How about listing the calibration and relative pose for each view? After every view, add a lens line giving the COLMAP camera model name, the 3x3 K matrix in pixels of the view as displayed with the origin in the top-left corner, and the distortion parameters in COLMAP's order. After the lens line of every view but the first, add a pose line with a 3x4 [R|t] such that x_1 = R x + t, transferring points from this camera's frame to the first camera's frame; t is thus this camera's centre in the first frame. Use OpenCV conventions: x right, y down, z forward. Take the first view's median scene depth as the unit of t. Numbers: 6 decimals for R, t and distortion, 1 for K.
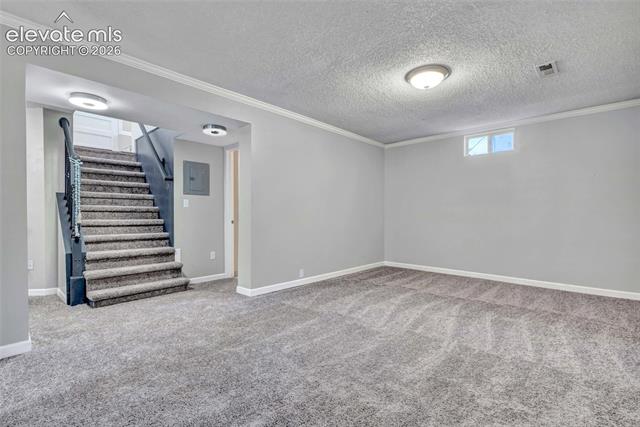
lens RADIAL K [[294.8, 0, 316.4], [0, 294.8, 218.1], [0, 0, 1]] dist [0.002617, -0.000016]
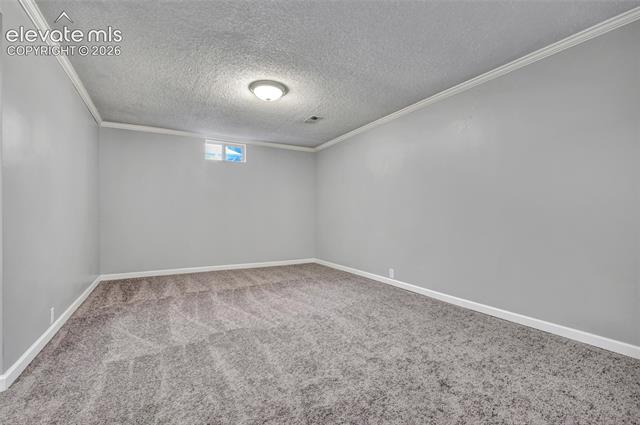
lens RADIAL K [[294.8, 0, 316.4], [0, 294.8, 217.1], [0, 0, 1]] dist [0.002617, -0.000016]
pose [[0.305103, -0.007821, 0.952287, -0.522370], [0.009558, 0.999941, 0.005150, -0.001957], [-0.952271, 0.007531, 0.305160, 0.401262]]
